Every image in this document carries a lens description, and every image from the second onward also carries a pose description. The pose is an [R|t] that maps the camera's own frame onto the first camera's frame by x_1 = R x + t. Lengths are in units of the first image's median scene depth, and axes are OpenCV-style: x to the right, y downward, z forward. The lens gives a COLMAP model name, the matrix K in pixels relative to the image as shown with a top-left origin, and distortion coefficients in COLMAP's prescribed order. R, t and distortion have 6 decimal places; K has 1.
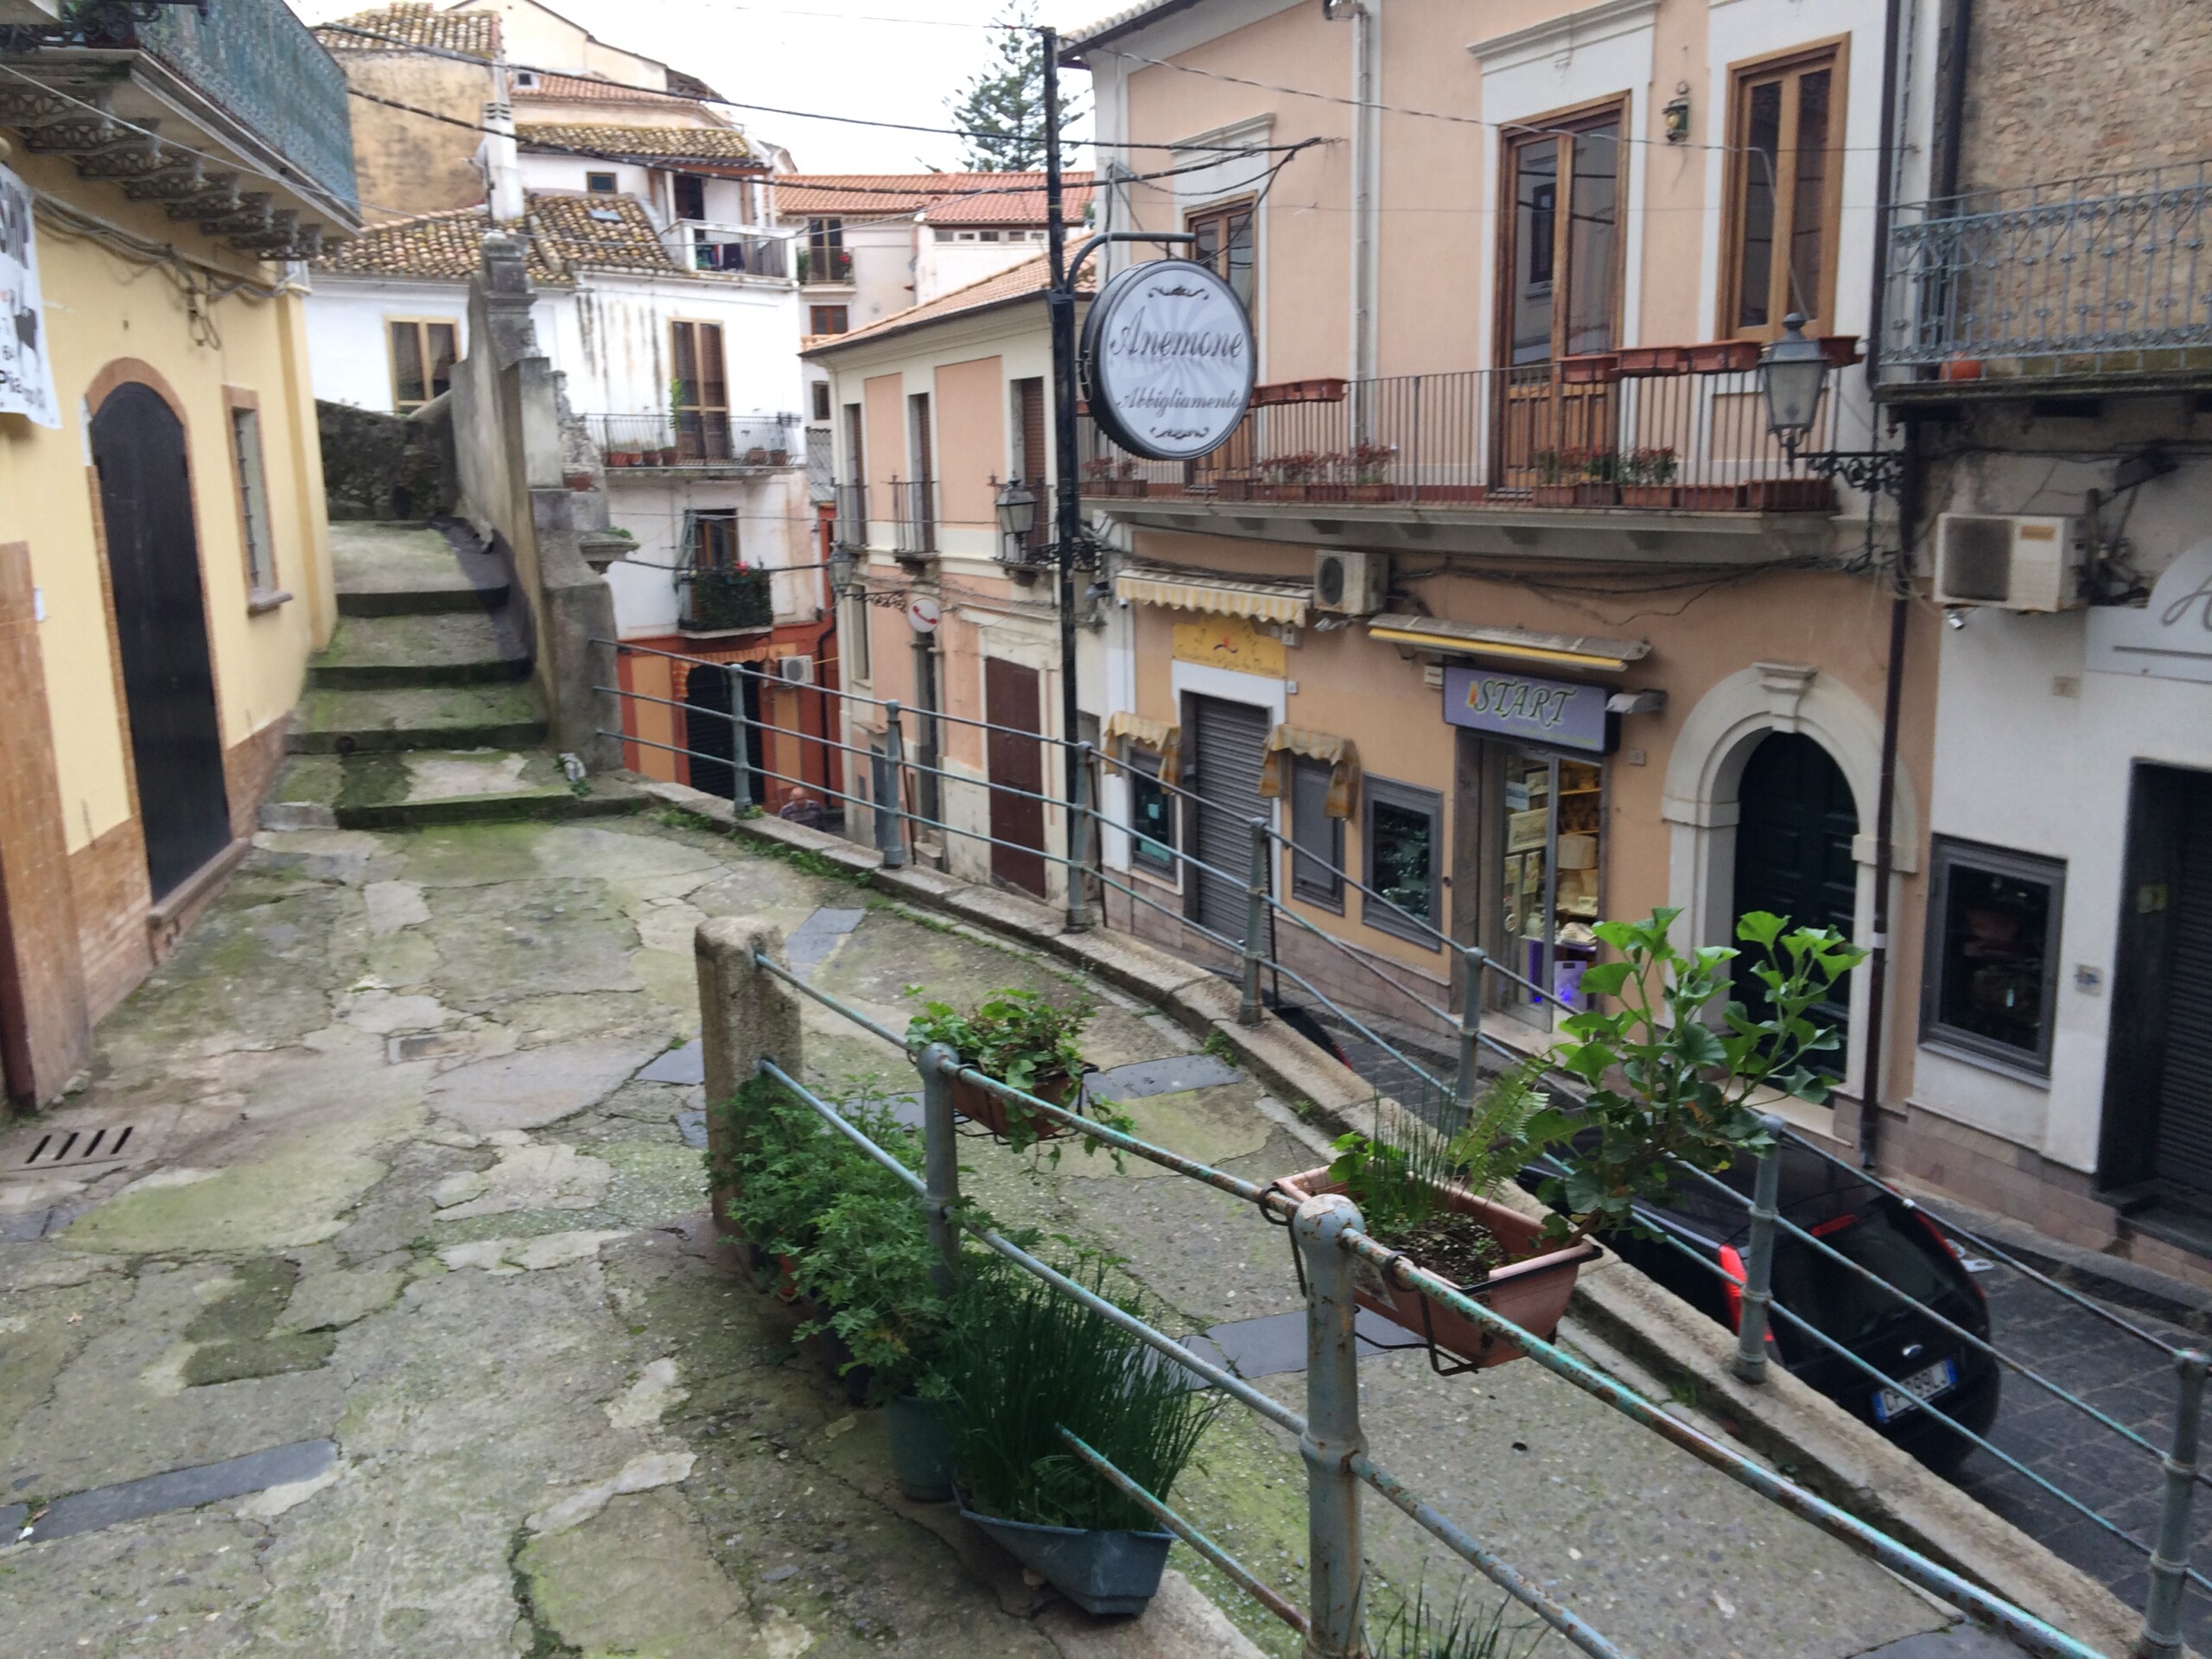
lens RADIAL K [[1850.4, 0, 1106.6], [0, 1850.4, 831.4], [0, 0, 1]] dist [0.091971, -0.120044]
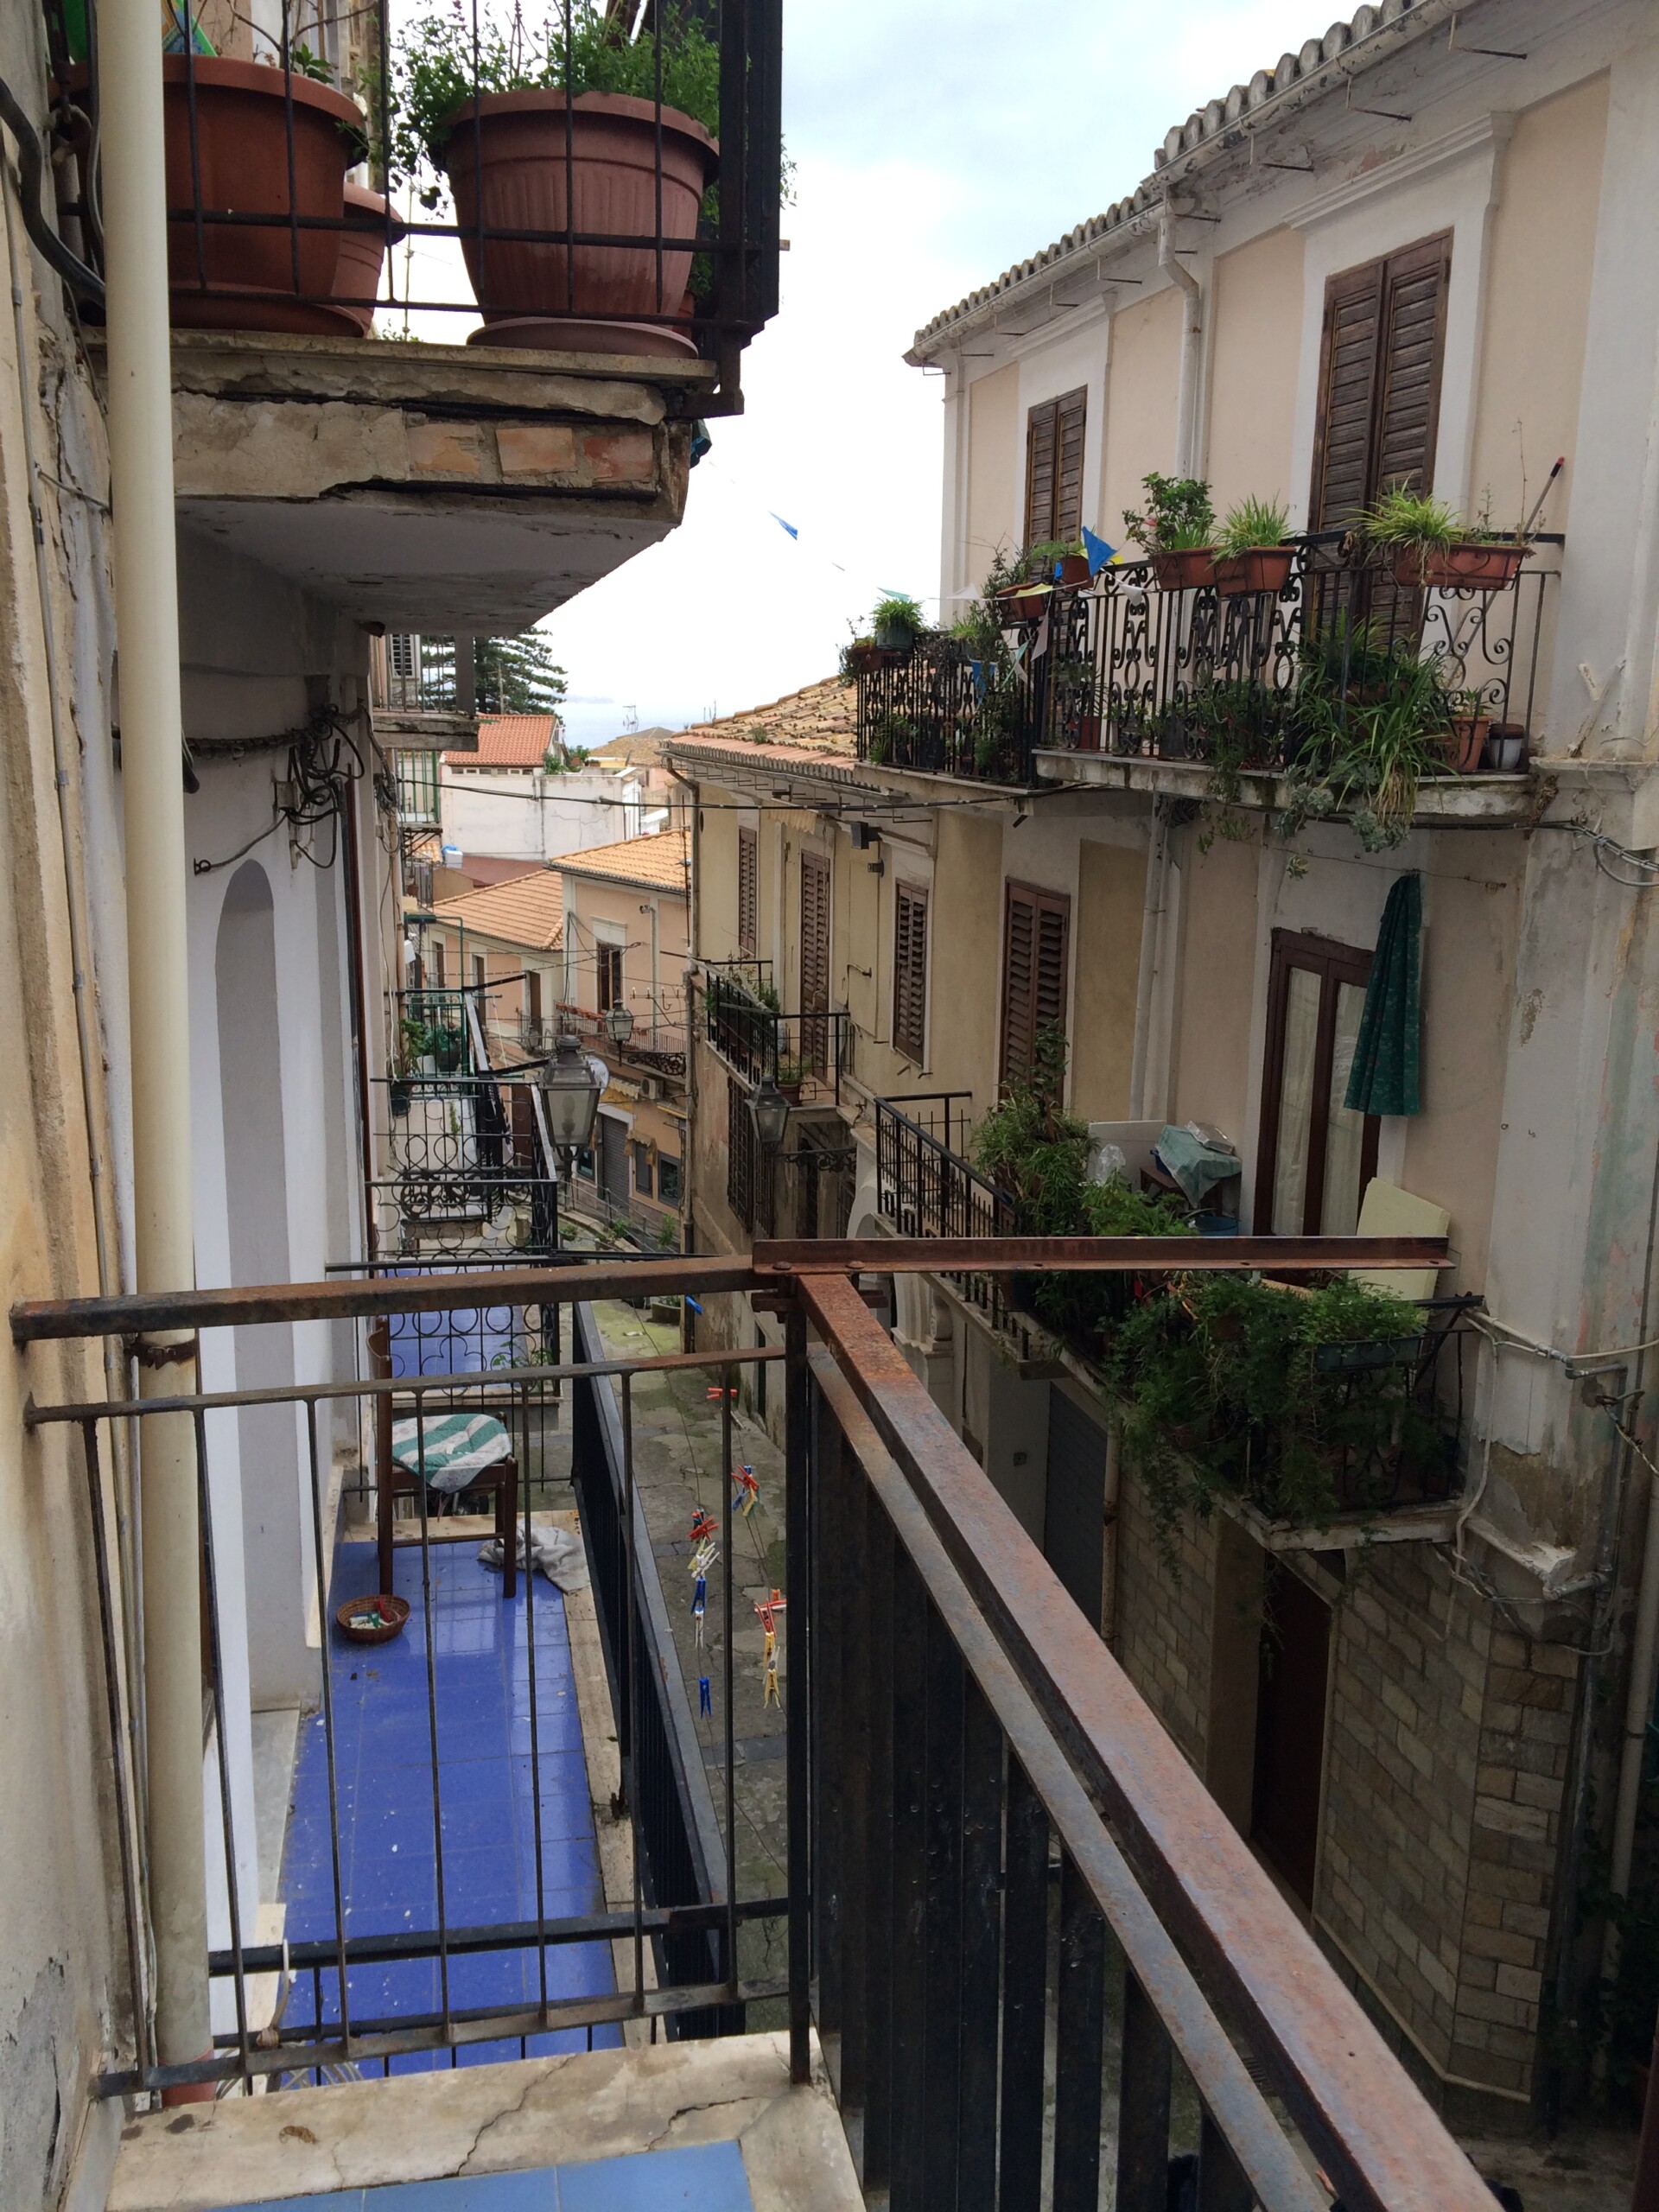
lens RADIAL K [[1850.4, 0, 824.2], [0, 1850.4, 1100.9], [0, 0, 1]] dist [0.091971, -0.120044]
pose [[0.988097, 0.001031, 0.153831, -0.051995], [-0.004493, 0.999744, 0.022157, -0.171504], [-0.153769, -0.022584, 0.987849, -1.895395]]
